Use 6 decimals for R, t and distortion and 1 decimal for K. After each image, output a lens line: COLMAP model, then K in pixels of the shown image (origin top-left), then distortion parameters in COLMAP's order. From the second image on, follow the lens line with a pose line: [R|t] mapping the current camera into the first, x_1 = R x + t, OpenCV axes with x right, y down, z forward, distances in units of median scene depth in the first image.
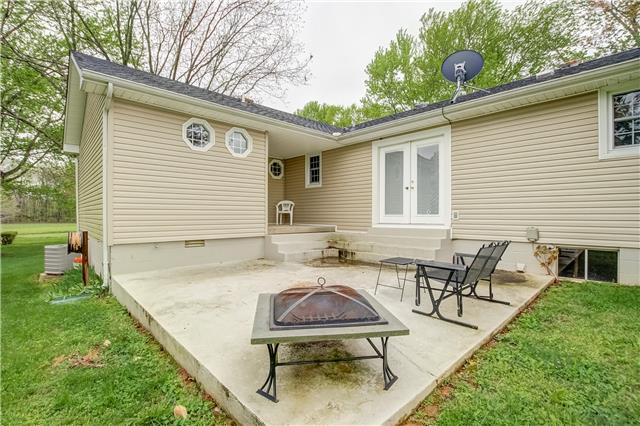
lens RADIAL K [[295.8, 0, 320.0], [0, 295.8, 213.0], [0, 0, 1]] dist [-0.000205, -0.000018]
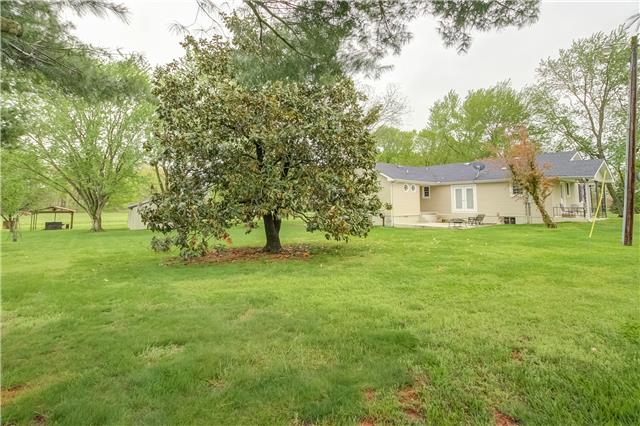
lens RADIAL K [[295.8, 0, 320.0], [0, 295.8, 213.0], [0, 0, 1]] dist [-0.000205, -0.000018]
pose [[0.993905, 0.004221, -0.110155, -0.911566], [-0.001045, 0.999583, 0.028873, -0.038308], [0.110231, -0.028582, 0.993495, -2.402793]]
